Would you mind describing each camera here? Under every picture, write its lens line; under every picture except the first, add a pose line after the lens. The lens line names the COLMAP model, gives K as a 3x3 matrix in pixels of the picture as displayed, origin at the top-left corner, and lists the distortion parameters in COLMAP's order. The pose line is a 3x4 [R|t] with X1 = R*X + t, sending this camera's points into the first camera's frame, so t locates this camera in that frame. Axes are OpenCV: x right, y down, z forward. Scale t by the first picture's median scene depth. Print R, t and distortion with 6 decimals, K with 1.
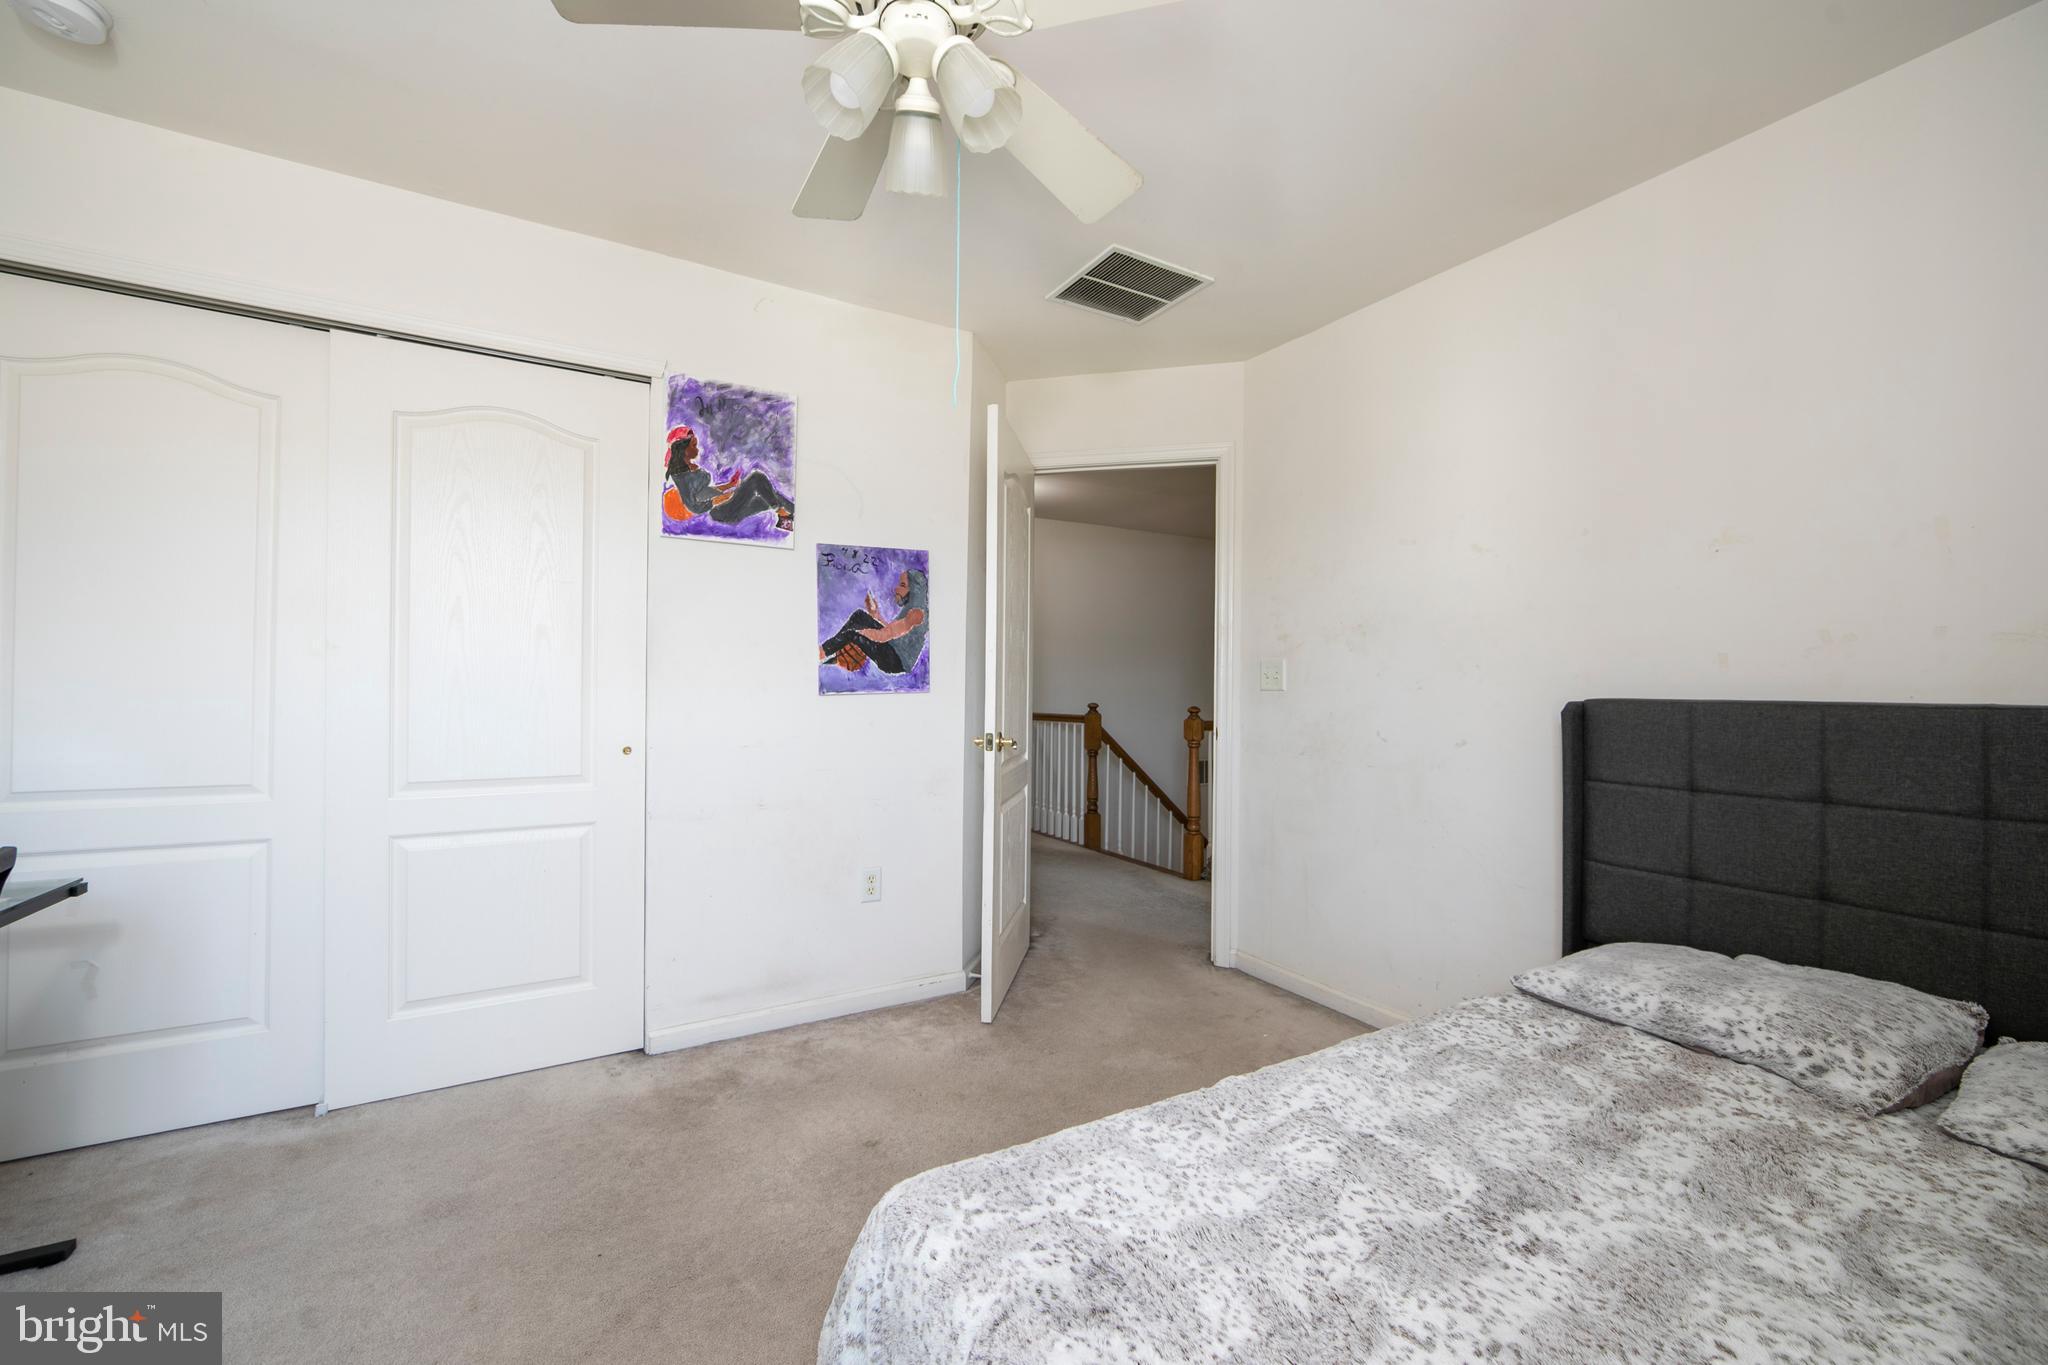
lens RADIAL K [[815.4, 0, 1030.1], [0, 815.4, 675.0], [0, 0, 1]] dist [-0.006926, 0.000393]
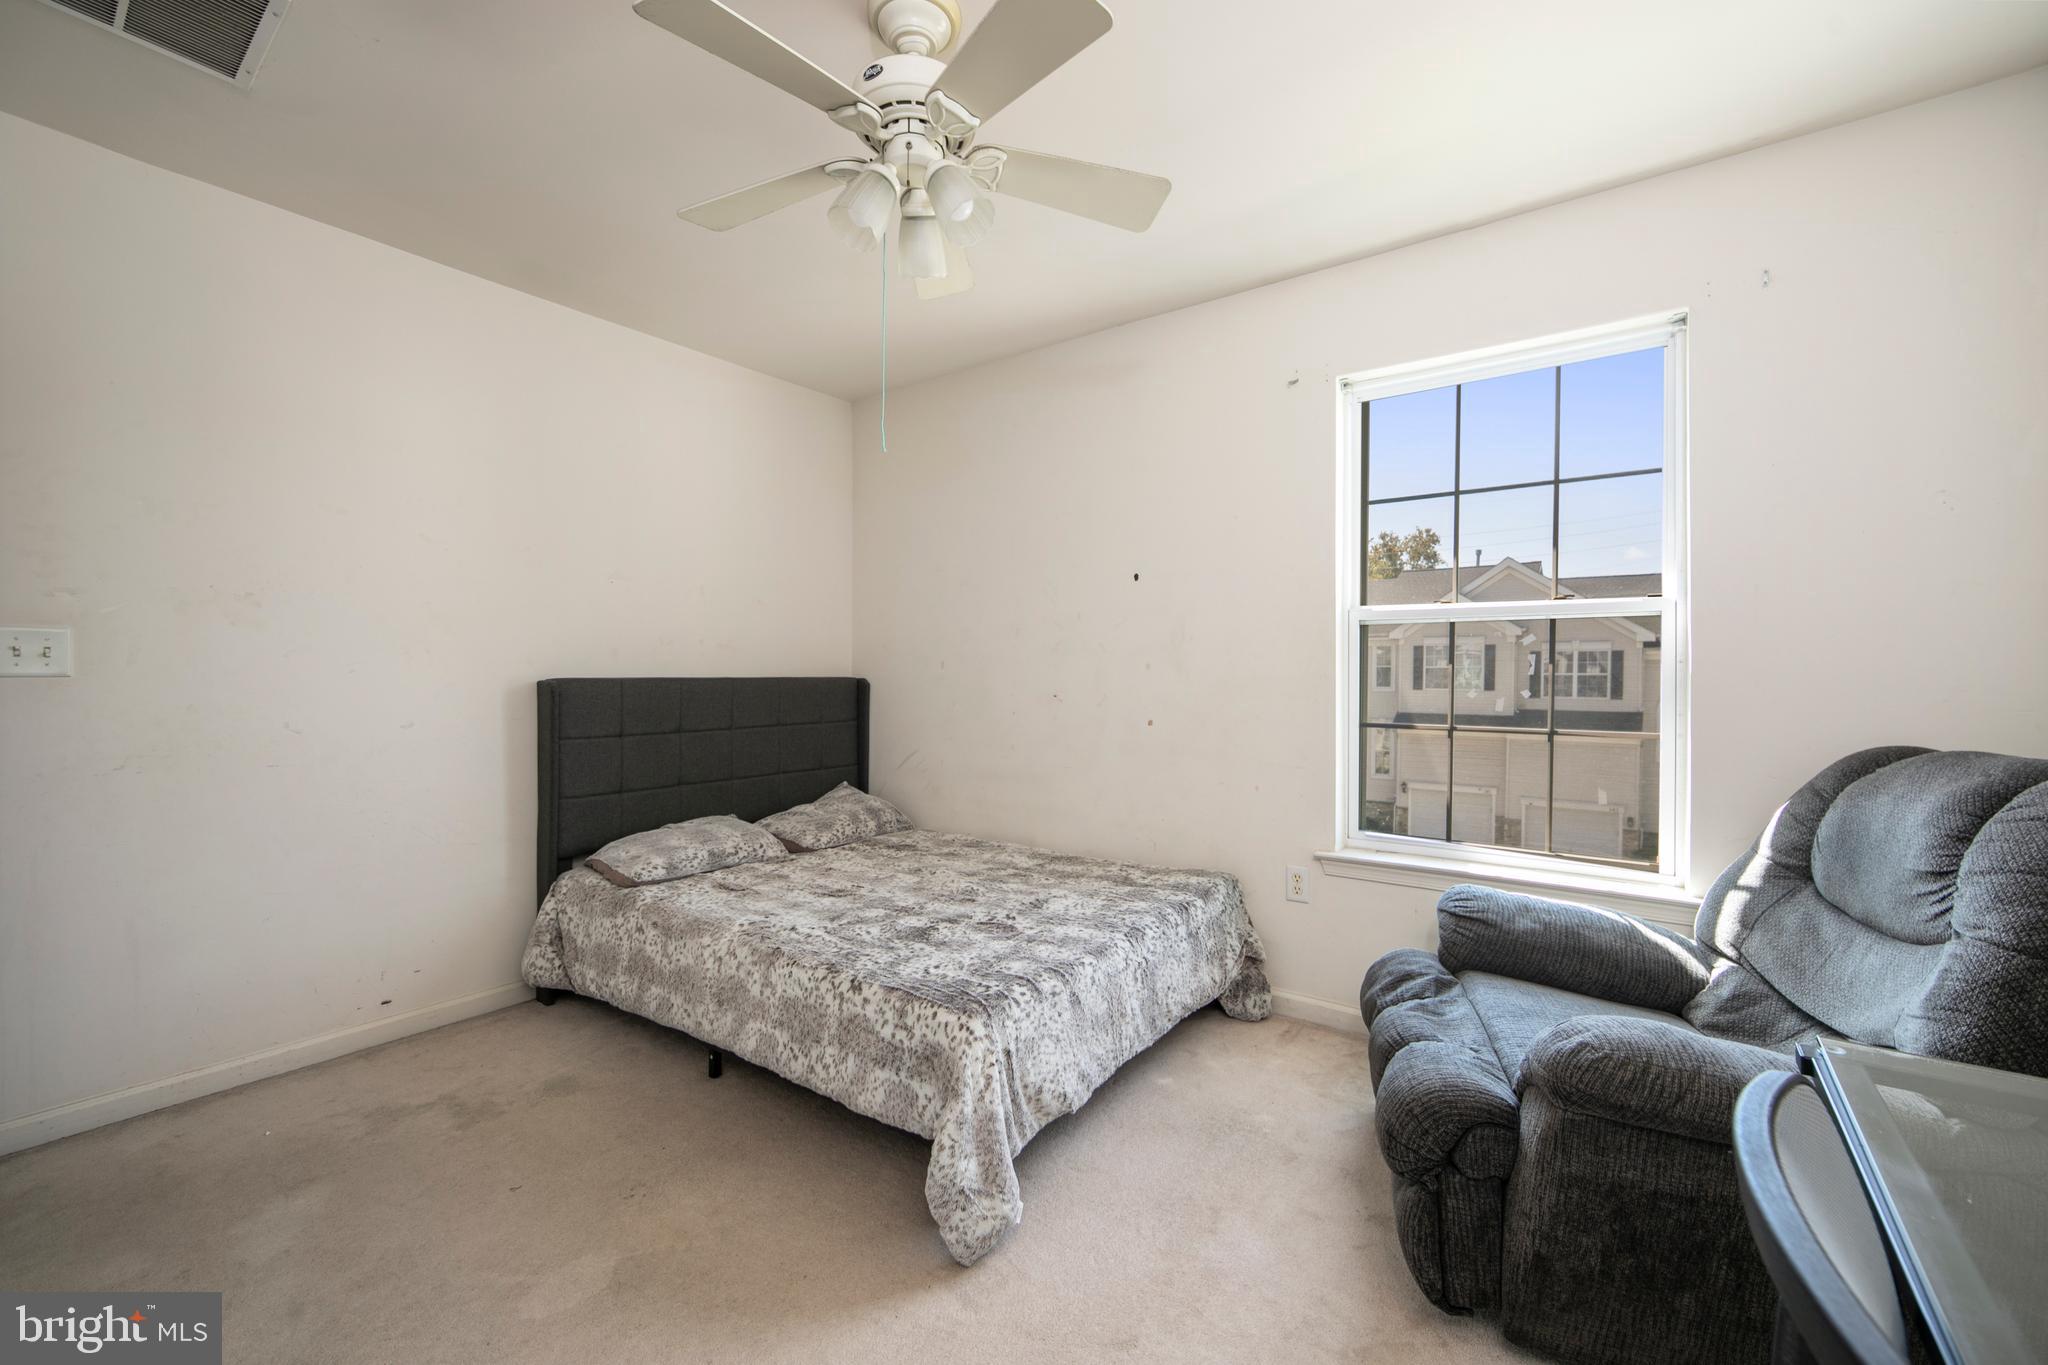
lens RADIAL K [[815.4, 0, 1030.1], [0, 815.4, 675.0], [0, 0, 1]] dist [-0.006926, 0.000393]
pose [[-0.386543, -0.014709, 0.922154, -1.047035], [-0.016265, 0.999826, 0.009130, -0.001933], [-0.922128, -0.011469, -0.386715, 0.998594]]
